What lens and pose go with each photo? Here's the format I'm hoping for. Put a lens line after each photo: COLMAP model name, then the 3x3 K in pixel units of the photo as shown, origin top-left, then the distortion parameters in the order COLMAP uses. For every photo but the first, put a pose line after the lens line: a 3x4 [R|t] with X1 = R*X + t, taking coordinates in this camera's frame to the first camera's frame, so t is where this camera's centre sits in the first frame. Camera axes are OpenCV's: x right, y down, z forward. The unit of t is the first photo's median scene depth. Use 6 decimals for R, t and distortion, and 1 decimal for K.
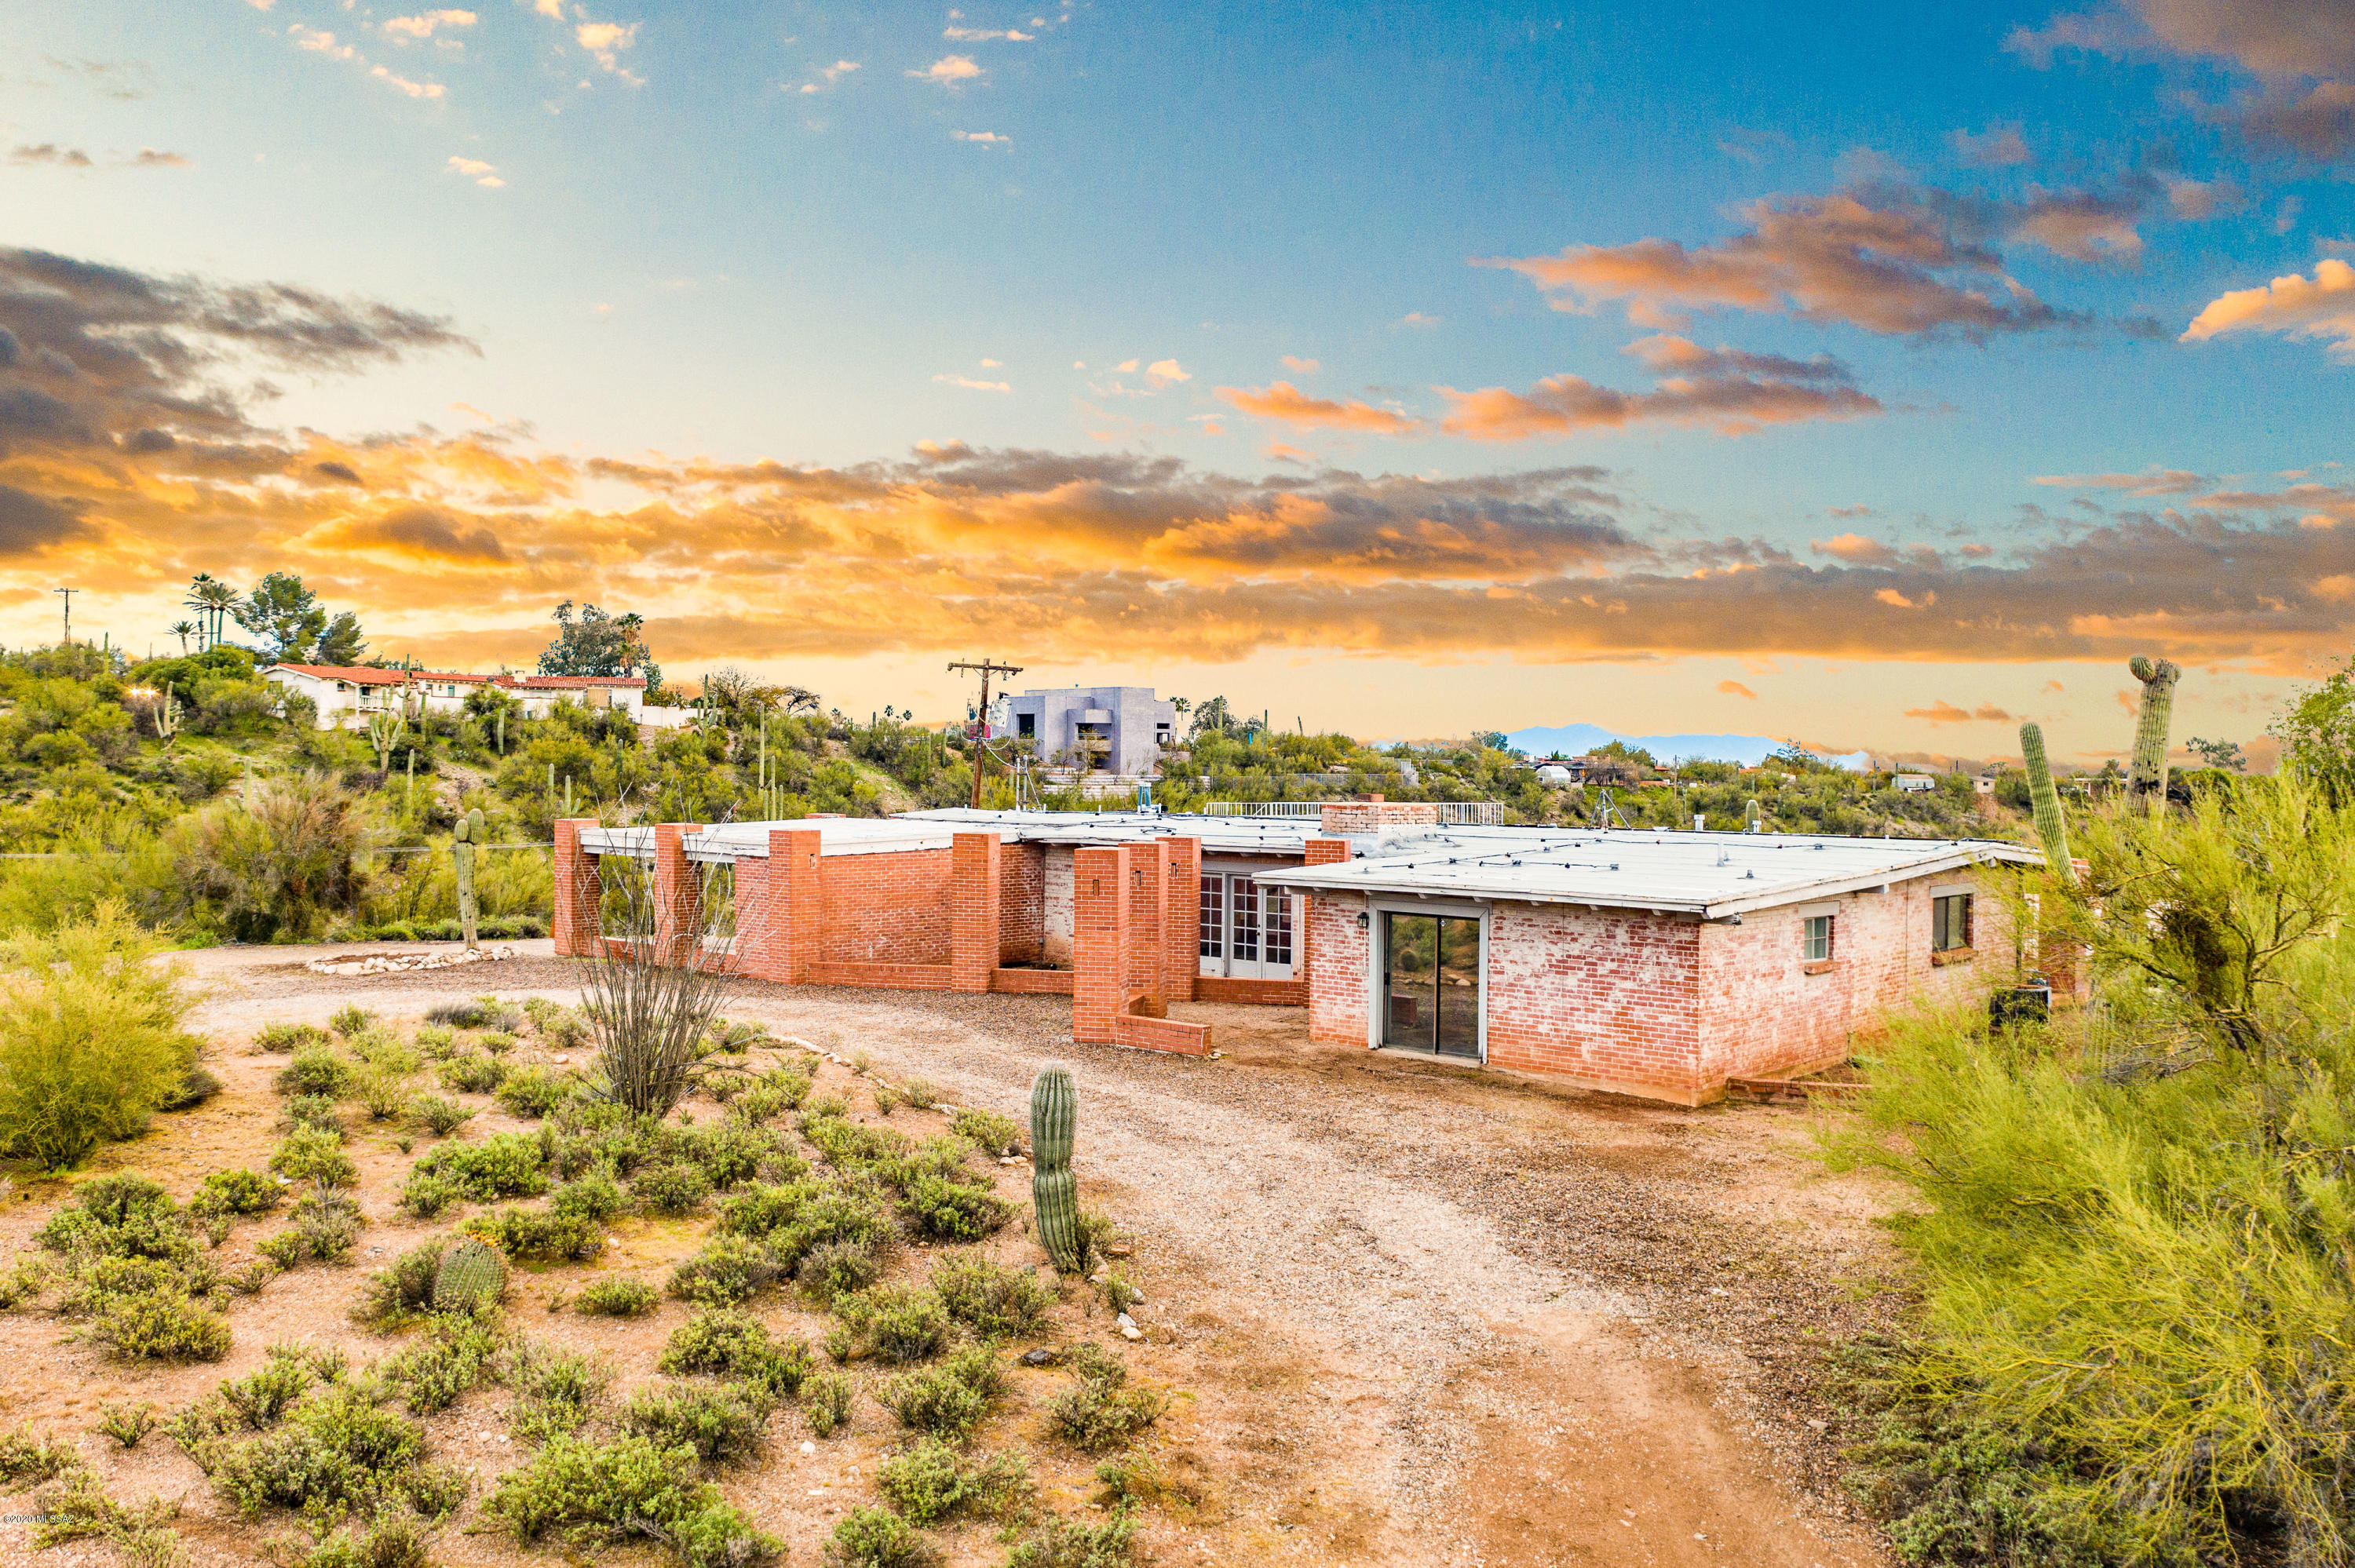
lens RADIAL K [[1896.4, 0, 1177.5], [0, 1896.4, 784.0], [0, 0, 1]] dist [-0.002126, -0.000011]
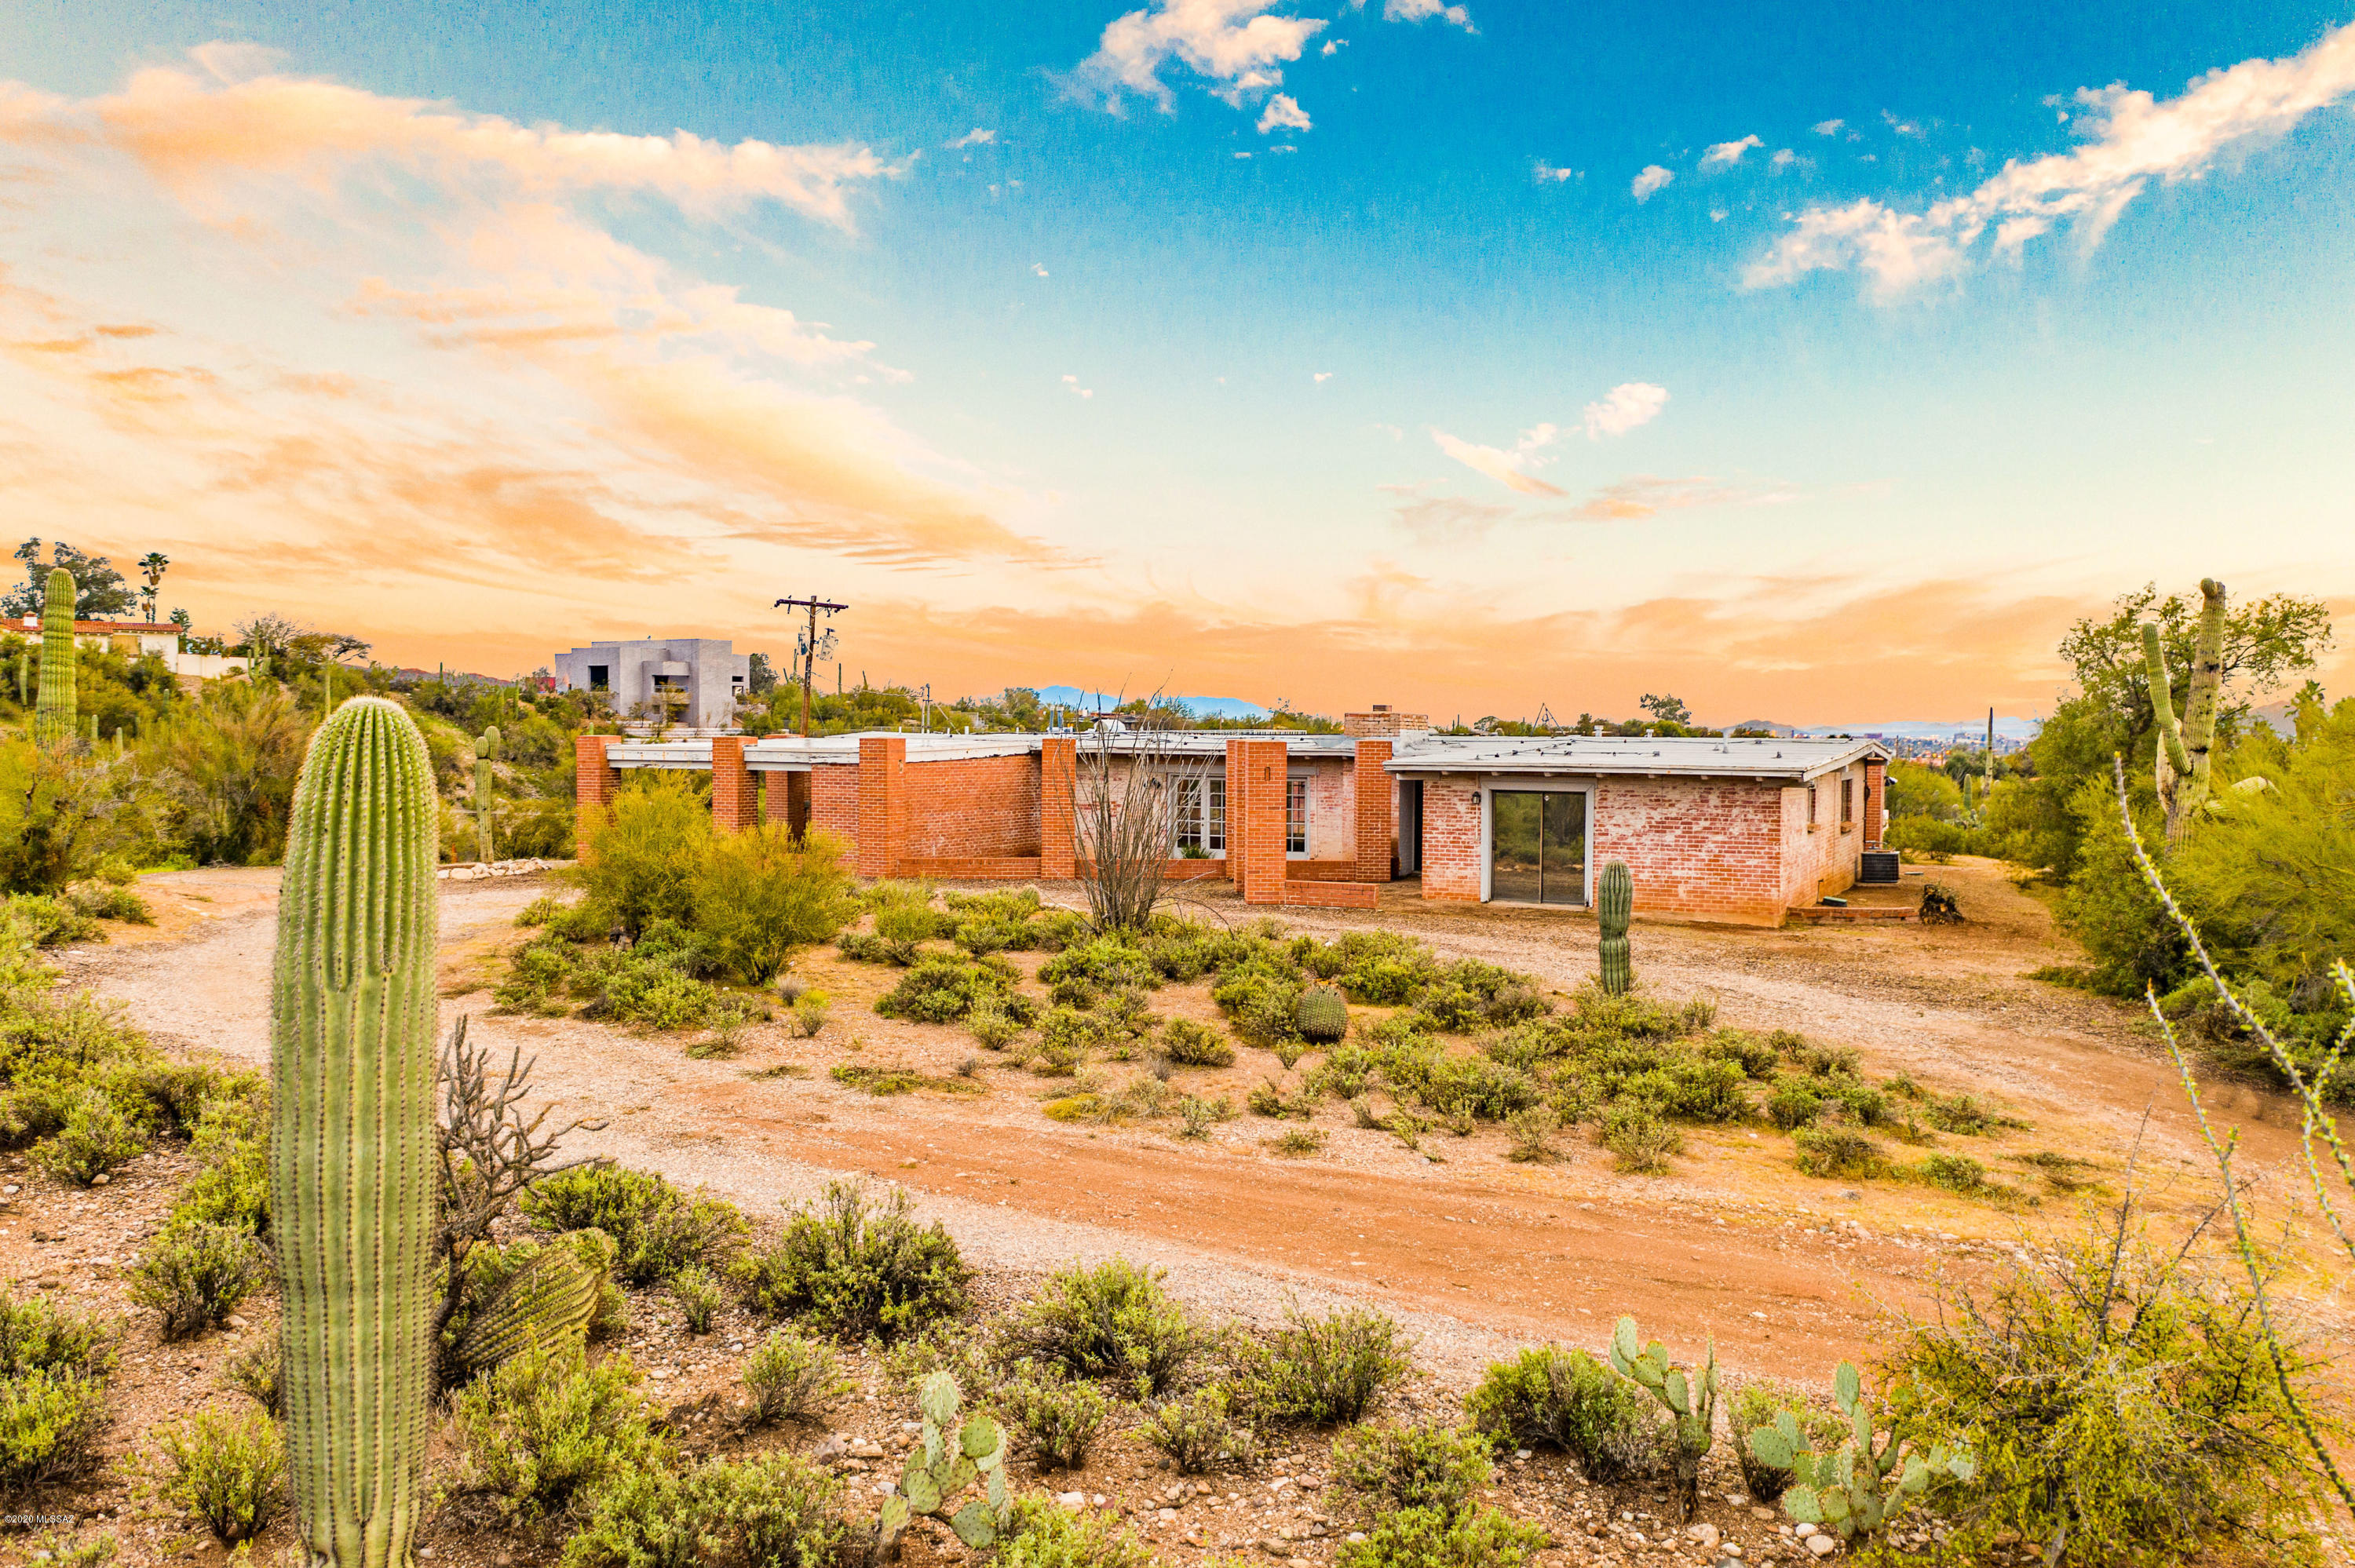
lens RADIAL K [[1896.4, 0, 1177.5], [0, 1896.4, 784.0], [0, 0, 1]] dist [-0.002126, -0.000011]
pose [[0.962189, -0.011516, 0.272140, -0.192016], [0.005991, 0.999759, 0.021123, 0.016170], [-0.272318, -0.018694, 0.962026, -0.058731]]
